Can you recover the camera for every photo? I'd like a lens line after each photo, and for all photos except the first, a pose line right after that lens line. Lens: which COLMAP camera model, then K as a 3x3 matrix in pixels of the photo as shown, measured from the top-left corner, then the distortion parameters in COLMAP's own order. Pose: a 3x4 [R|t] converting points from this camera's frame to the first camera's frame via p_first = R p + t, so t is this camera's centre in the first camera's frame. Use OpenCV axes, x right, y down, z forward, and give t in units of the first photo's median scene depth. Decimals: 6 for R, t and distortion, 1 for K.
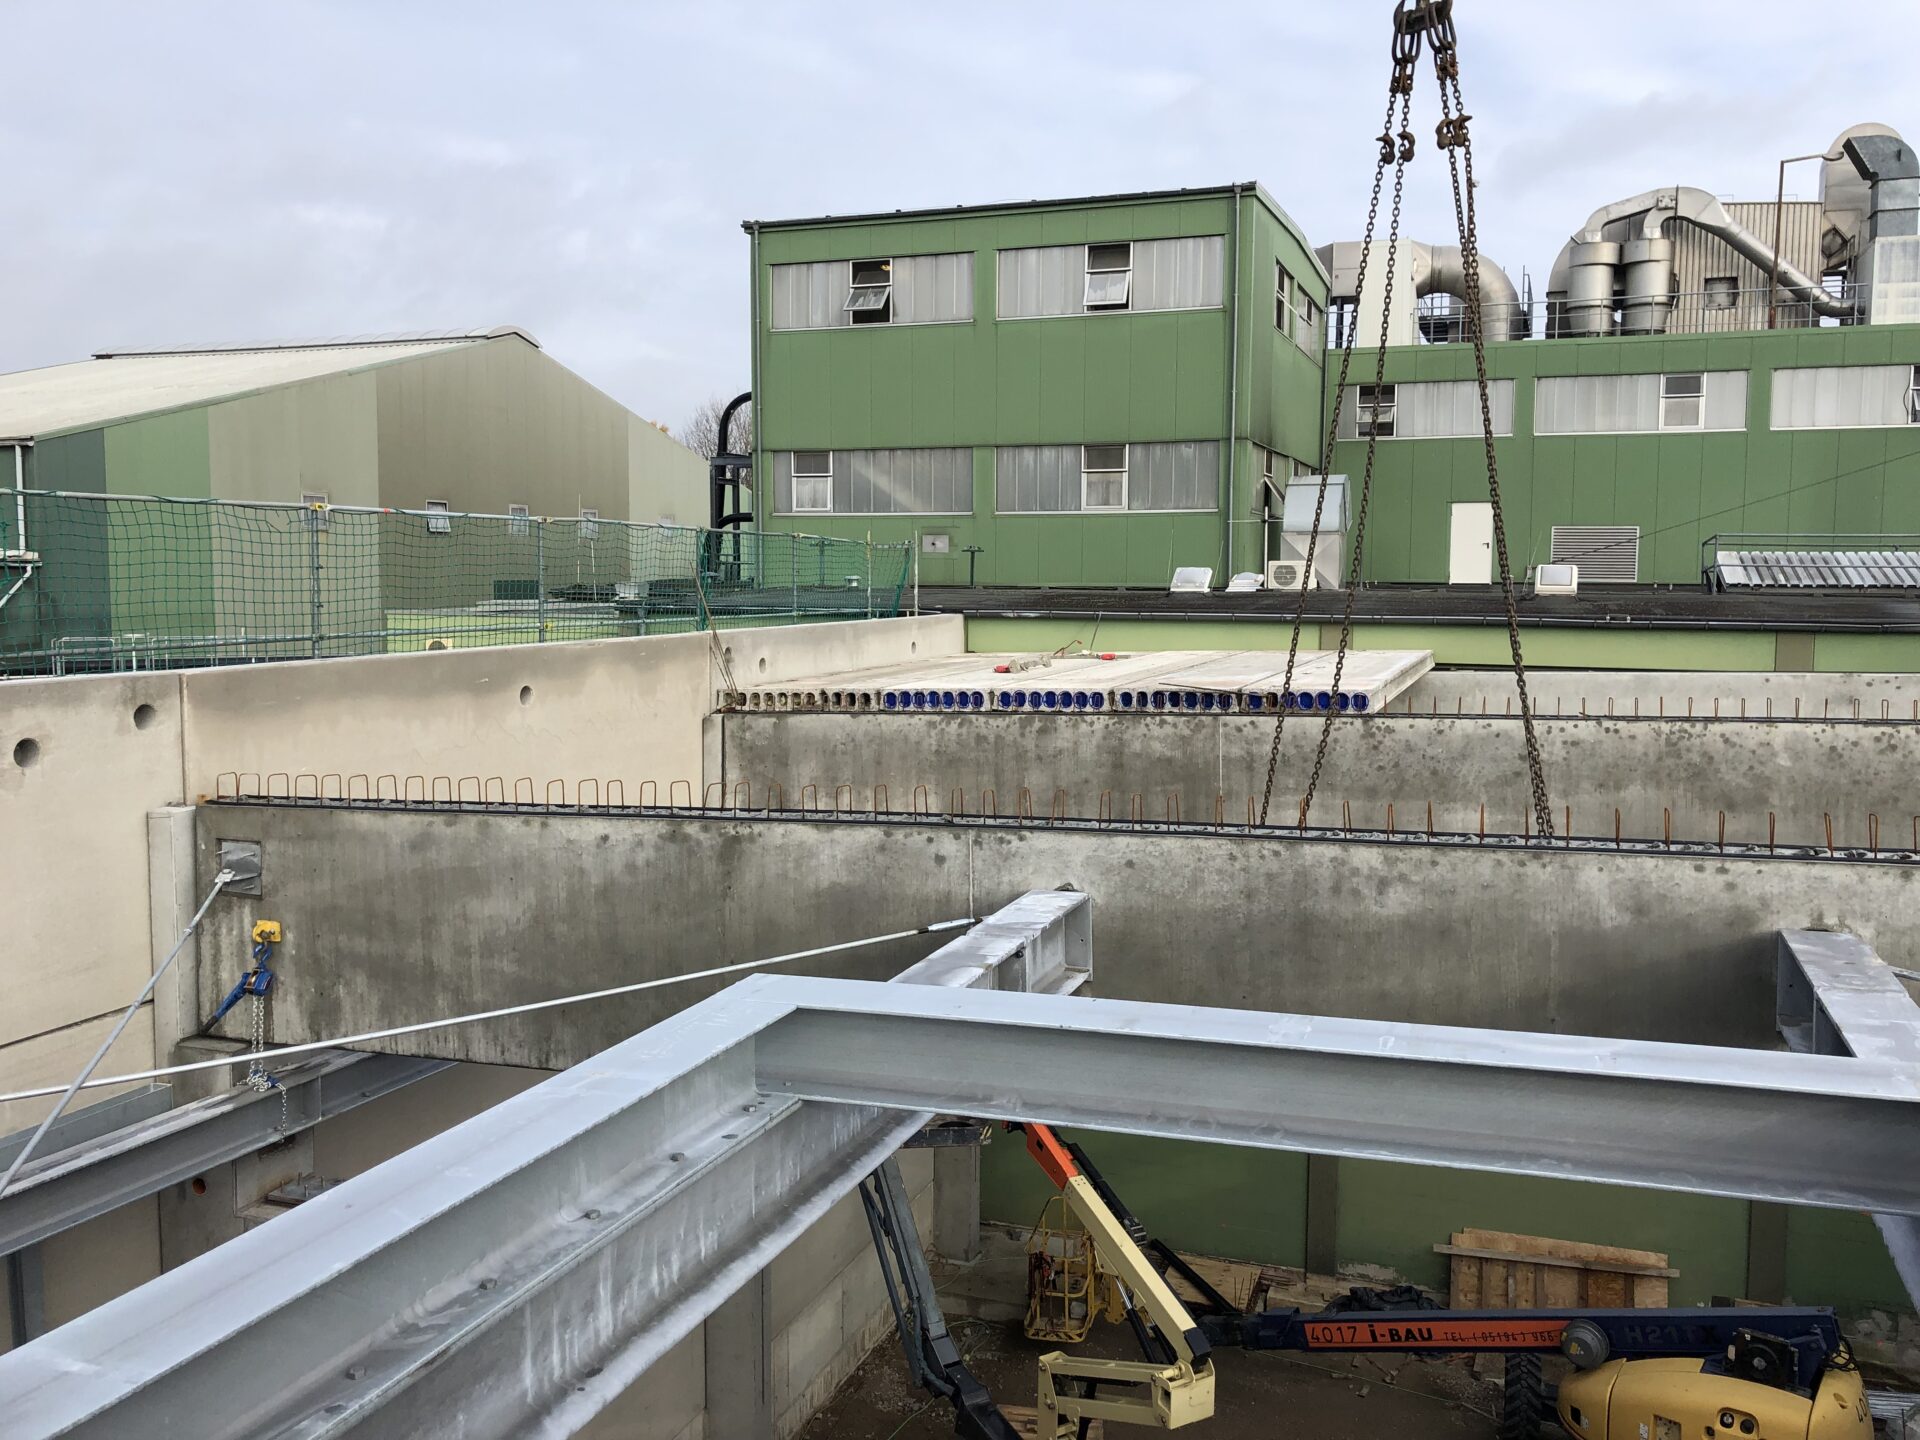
lens RADIAL K [[1594.2, 0, 969.2], [0, 1594.2, 726.2], [0, 0, 1]] dist [0.037985, -0.027515]
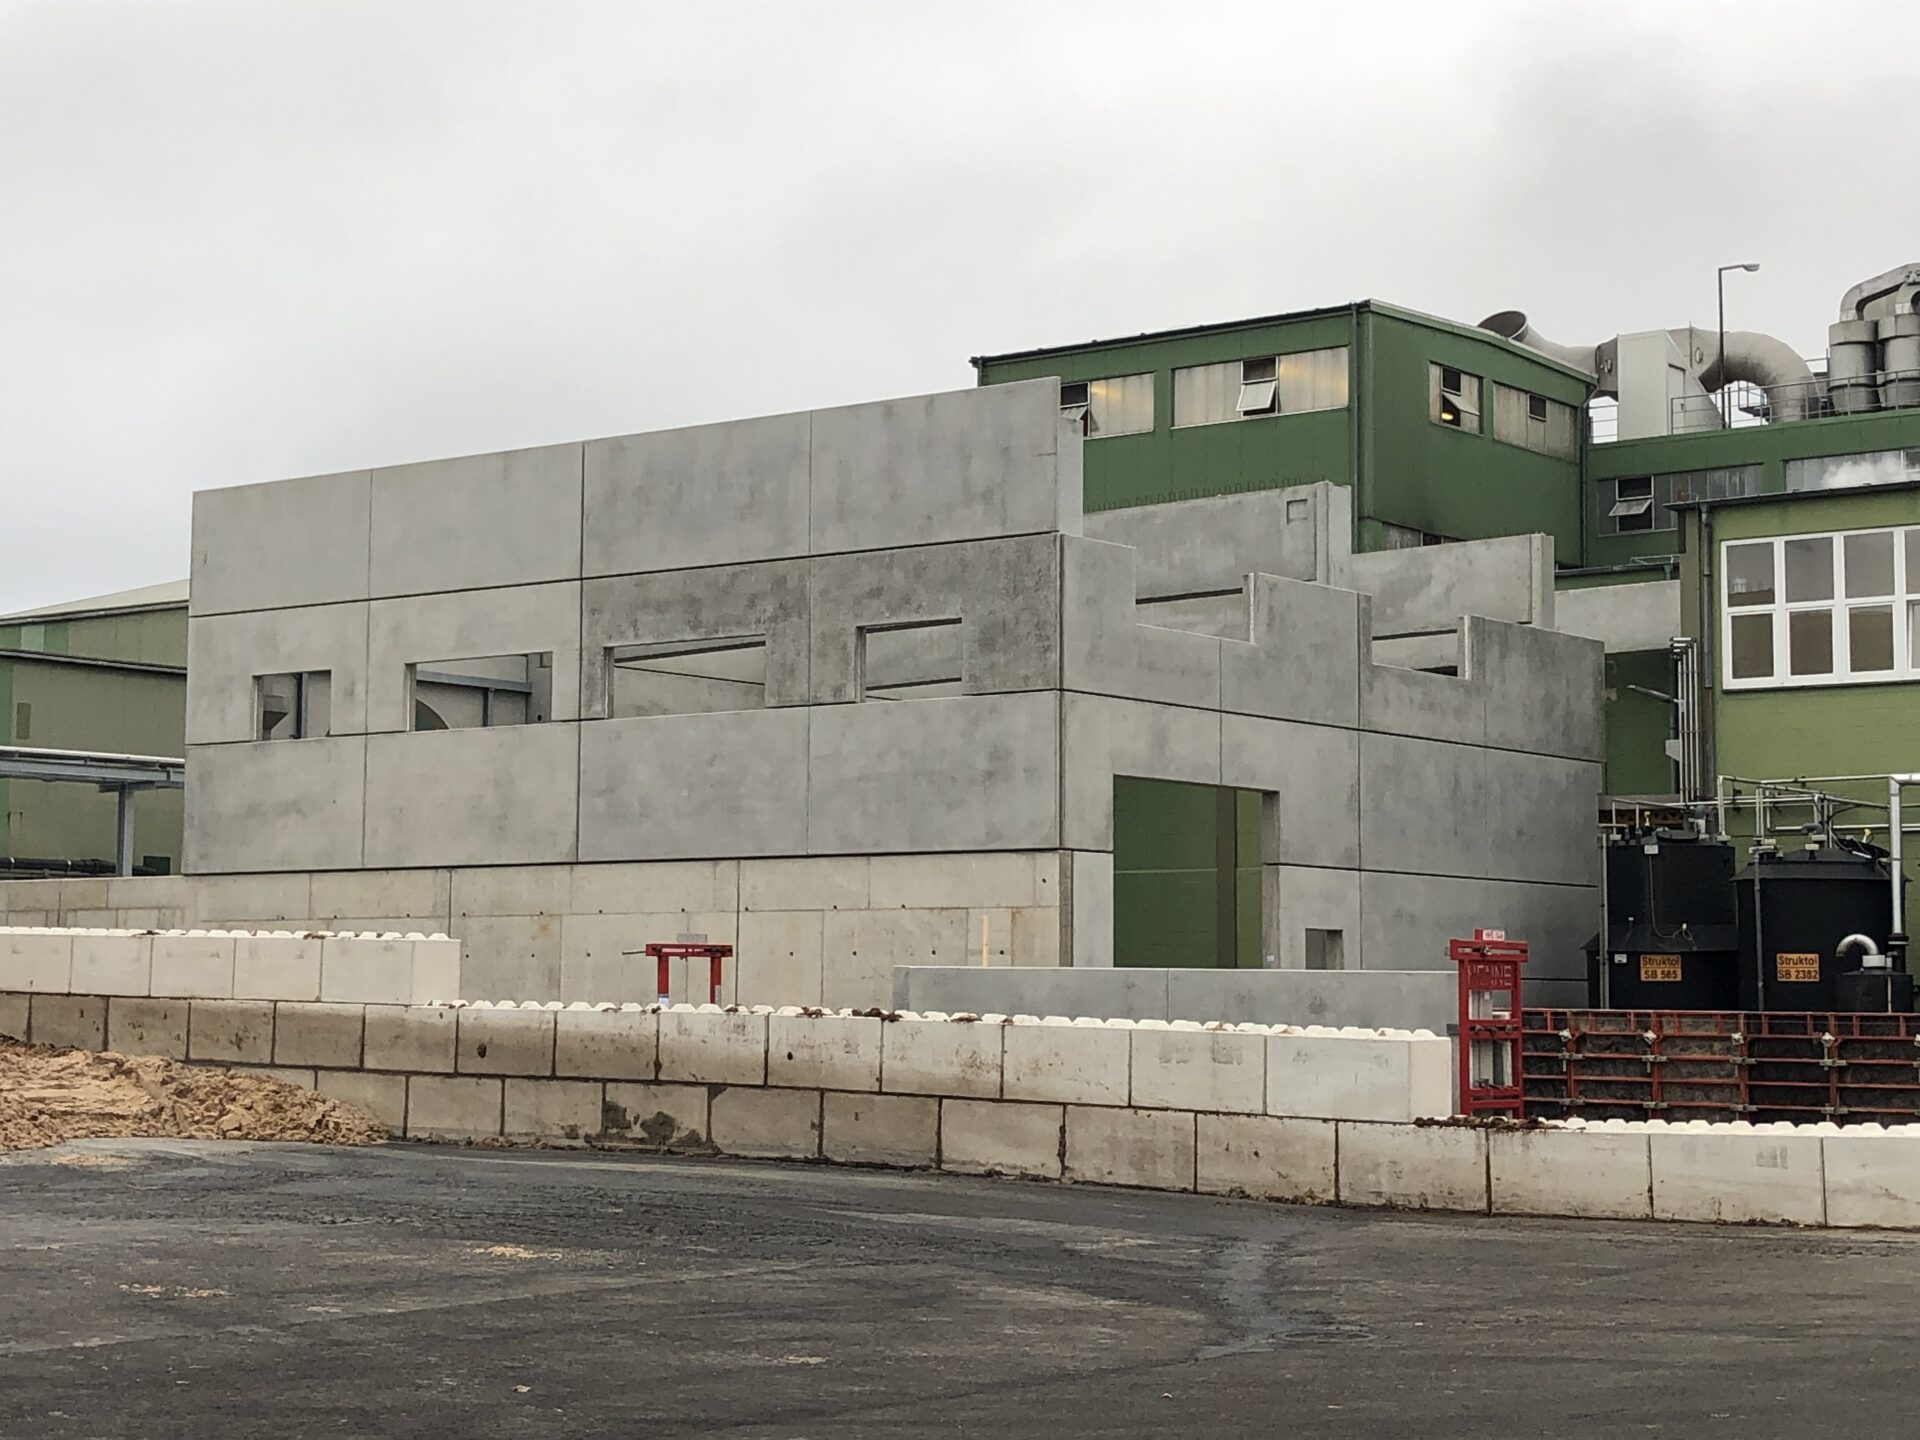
lens RADIAL K [[3258.1, 0, 956.5], [0, 3258.1, 715.6], [0, 0, 1]] dist [0.078853, 0.000000]
pose [[0.956342, -0.027416, -0.290962, 0.462129], [-0.024968, 0.984285, -0.174811, 0.303723], [0.291183, 0.174444, 0.940628, -1.014564]]
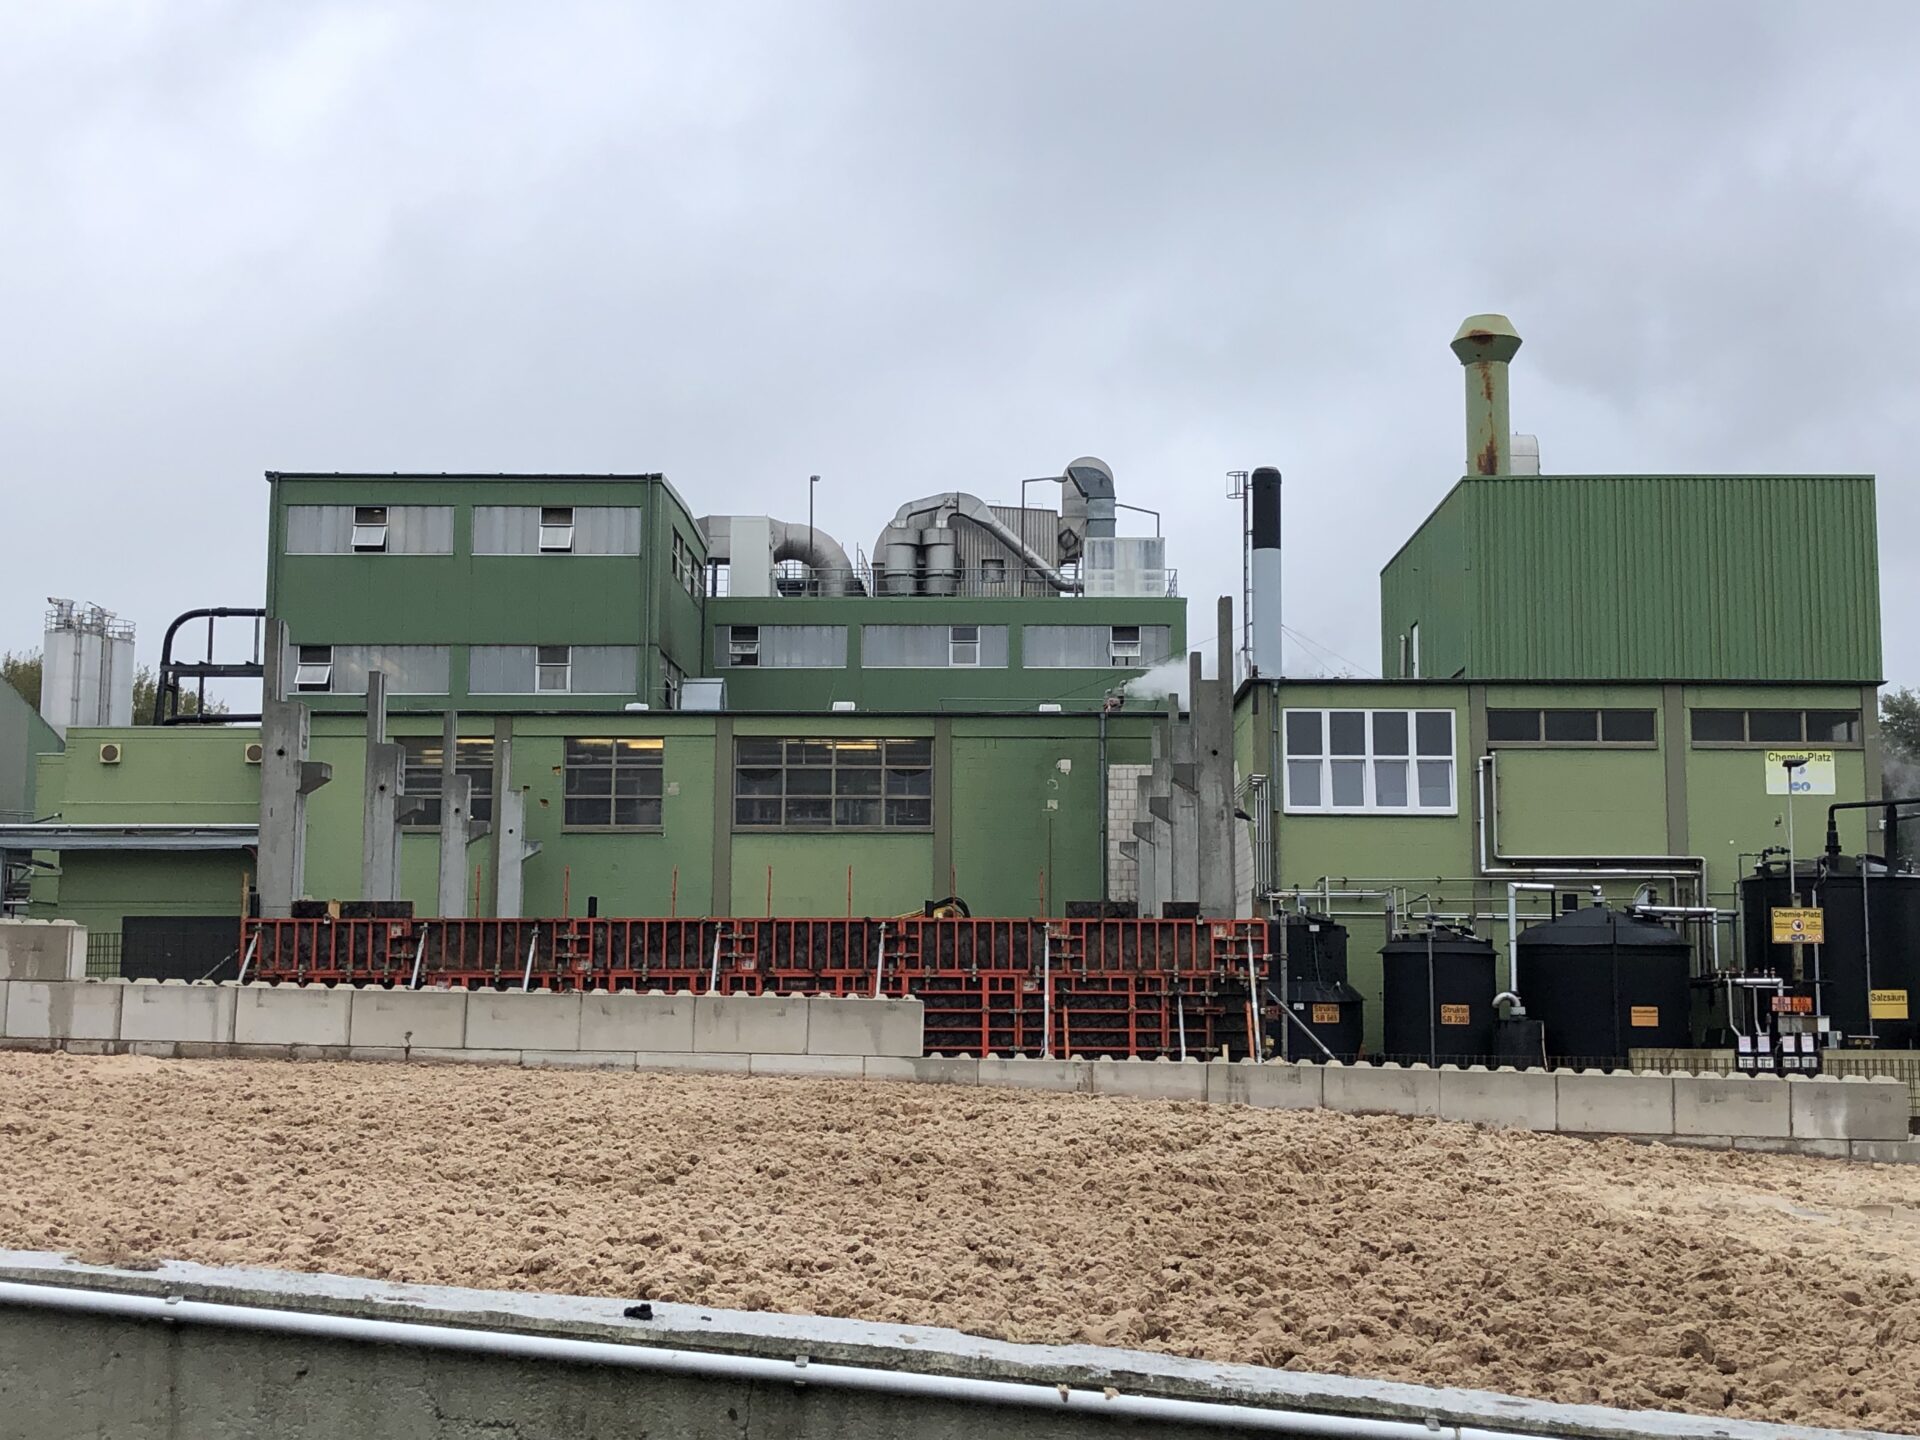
lens RADIAL K [[2577.9, 0, 969.9], [0, 2577.9, 718.1], [0, 0, 1]] dist [0.042257, 0.000000]
pose [[0.944877, 0.035207, 0.325528, -0.252826], [0.032055, 0.979480, -0.198977, 0.287572], [-0.325854, 0.198444, 0.924359, -0.987914]]
